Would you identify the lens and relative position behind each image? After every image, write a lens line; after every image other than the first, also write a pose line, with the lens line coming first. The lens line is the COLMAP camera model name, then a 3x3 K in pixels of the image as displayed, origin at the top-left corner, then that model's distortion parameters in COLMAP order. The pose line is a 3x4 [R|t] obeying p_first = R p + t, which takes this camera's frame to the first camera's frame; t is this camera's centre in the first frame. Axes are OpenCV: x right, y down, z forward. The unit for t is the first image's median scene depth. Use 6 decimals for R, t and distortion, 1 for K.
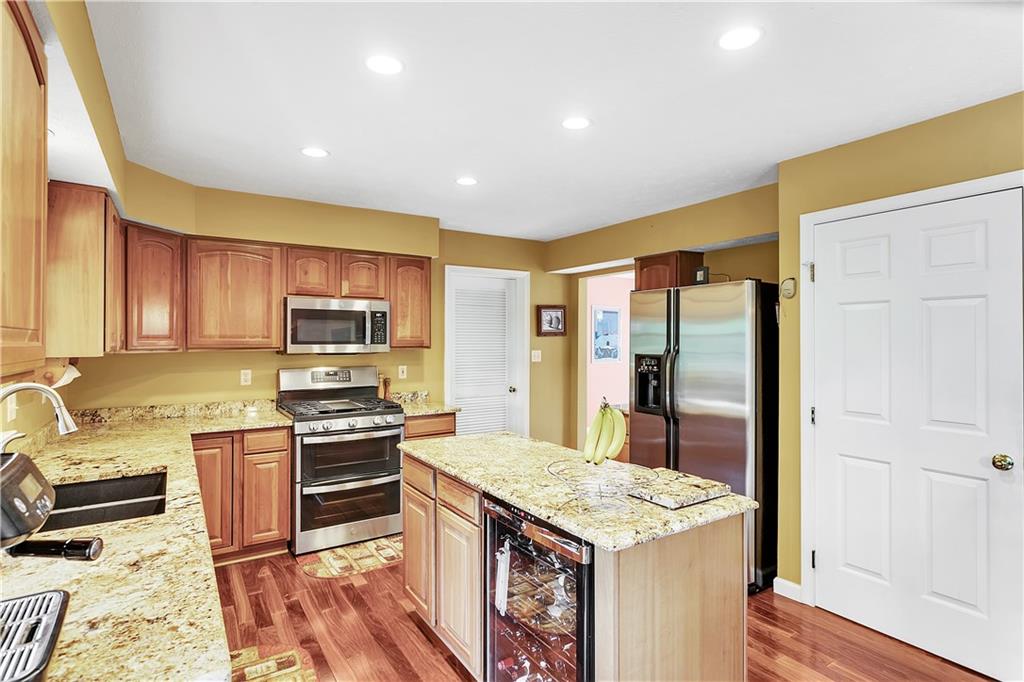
lens RADIAL K [[522.6, 0, 508.4], [0, 522.6, 338.0], [0, 0, 1]] dist [0.001519, 0.001178]
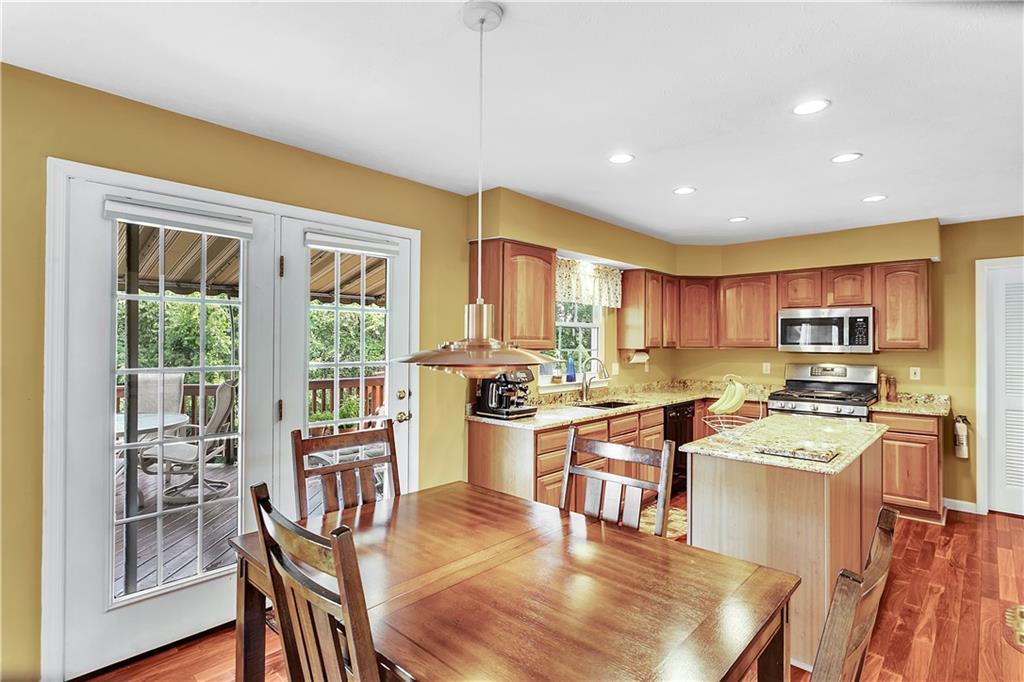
lens RADIAL K [[522.6, 0, 508.3], [0, 522.6, 338.1], [0, 0, 1]] dist [0.001519, 0.001178]
pose [[0.259676, -0.003783, -0.965688, 0.654187], [0.001474, 0.999993, -0.003521, -0.001582], [0.965695, -0.000509, 0.259680, -0.037346]]
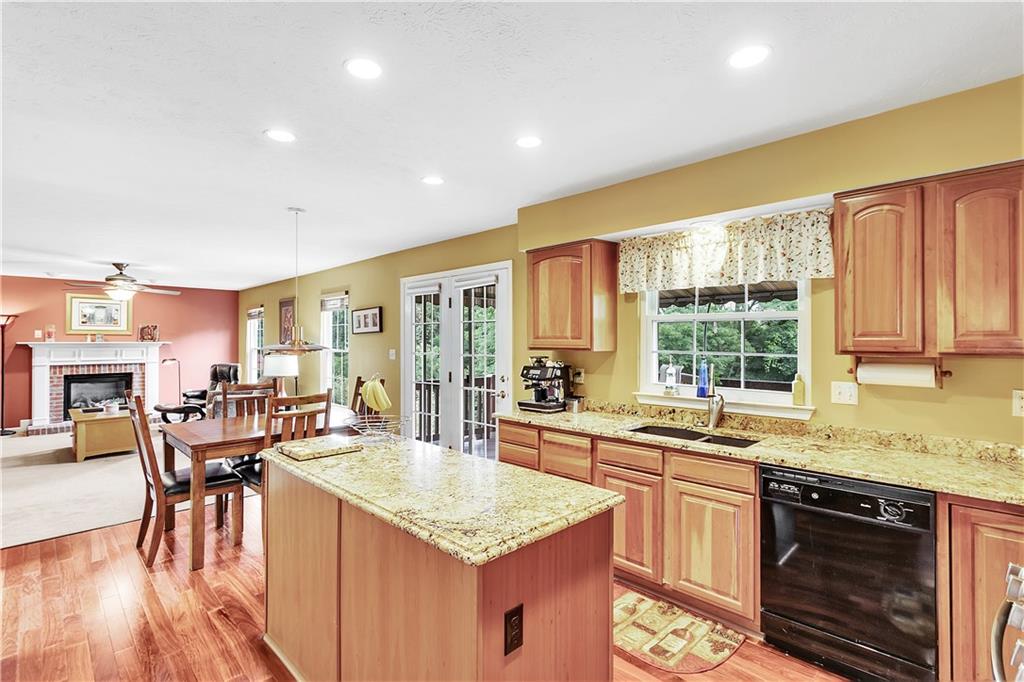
lens RADIAL K [[485.1, 0, 511.0], [0, 485.1, 339.3], [0, 0, 1]] dist [0.002937, 0.000532]
pose [[-0.977454, 0.002864, -0.211130, 0.038981], [0.004330, 0.999970, -0.006482, 0.003274], [0.211105, -0.007250, -0.977437, 1.065157]]
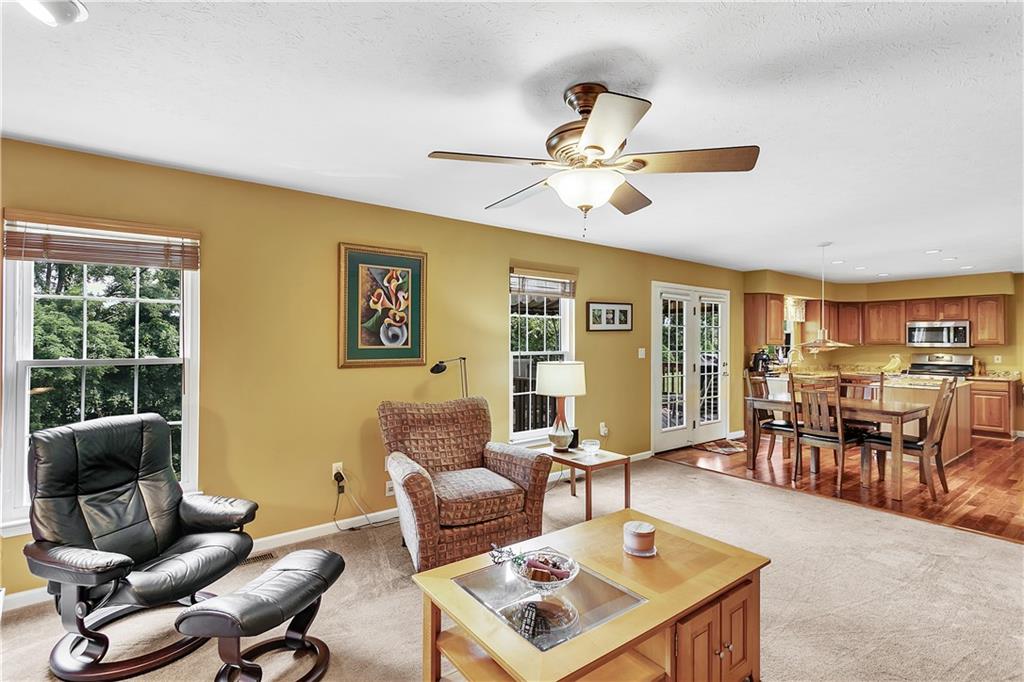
lens RADIAL K [[485.1, 0, 505.6], [0, 485.1, 338.9], [0, 0, 1]] dist [0.002937, 0.000532]
pose [[0.085552, -0.004020, -0.996326, 1.454190], [0.002035, 0.999990, -0.003860, -0.000218], [0.996332, -0.001698, 0.085560, -0.891544]]
